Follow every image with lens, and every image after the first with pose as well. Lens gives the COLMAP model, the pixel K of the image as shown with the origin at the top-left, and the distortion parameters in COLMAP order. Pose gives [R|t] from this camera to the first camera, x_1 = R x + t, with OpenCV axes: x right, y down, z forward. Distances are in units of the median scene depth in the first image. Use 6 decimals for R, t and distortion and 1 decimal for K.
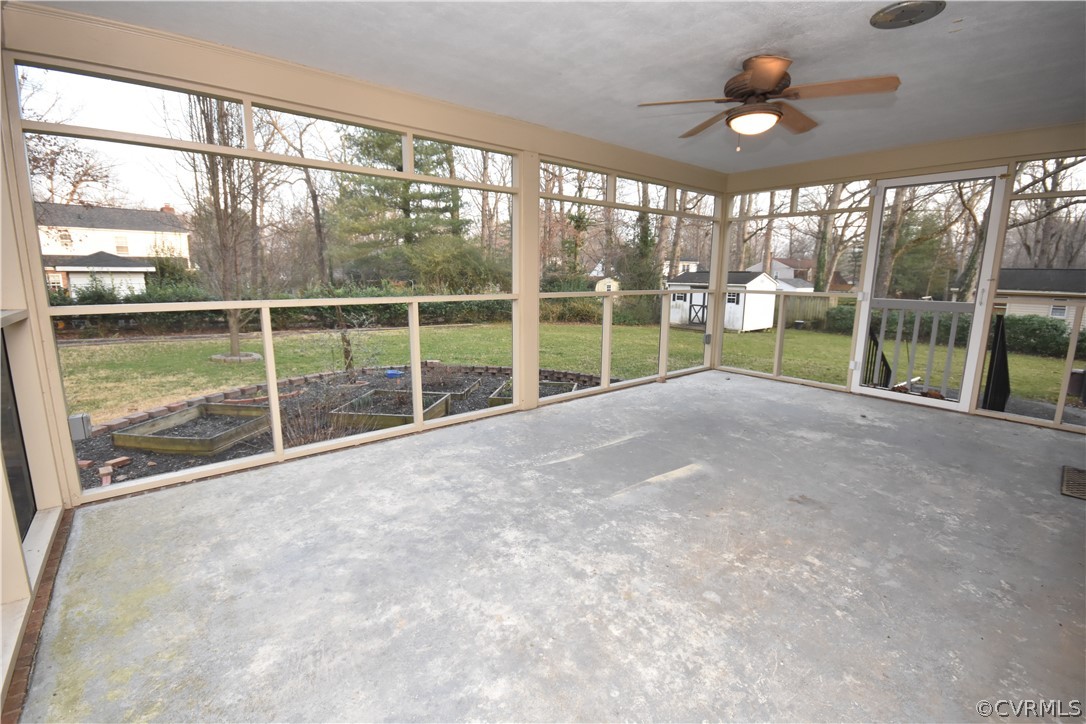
lens RADIAL K [[477.4, 0, 544.0], [0, 477.4, 358.5], [0, 0, 1]] dist [0.005989, -0.008831]
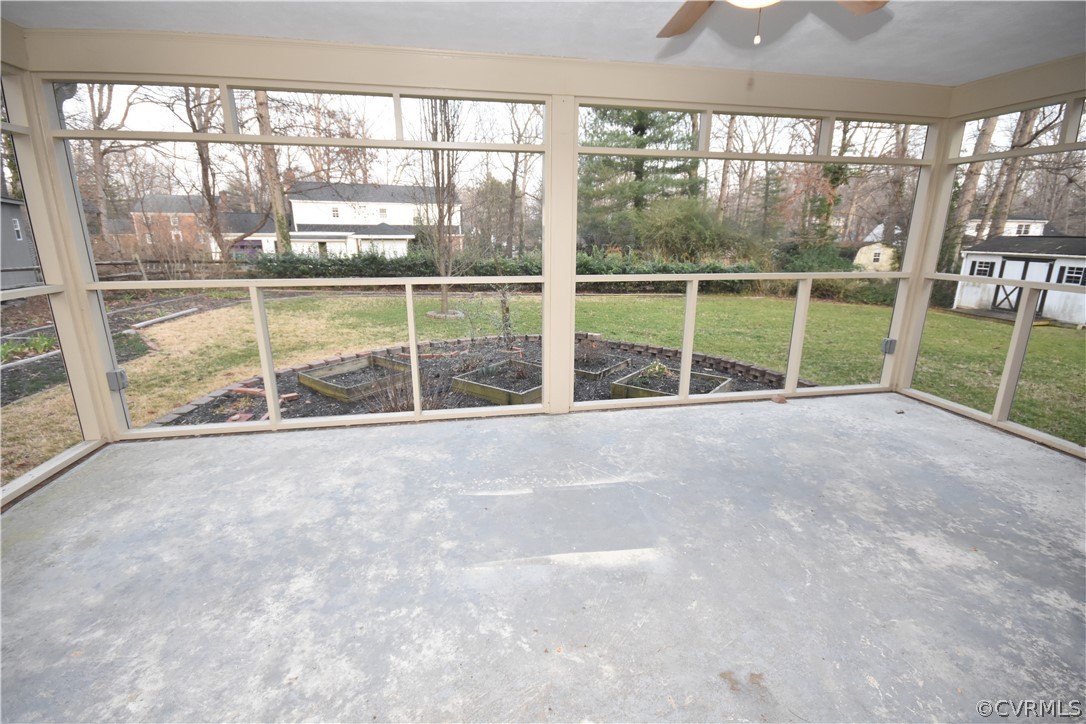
lens RADIAL K [[477.4, 0, 544.0], [0, 477.4, 358.5], [0, 0, 1]] dist [0.005989, -0.008831]
pose [[0.875998, 0.115622, -0.468252, 0.341658], [-0.081090, 0.992328, 0.093326, -0.069246], [0.475450, -0.043783, 0.878653, 0.259347]]
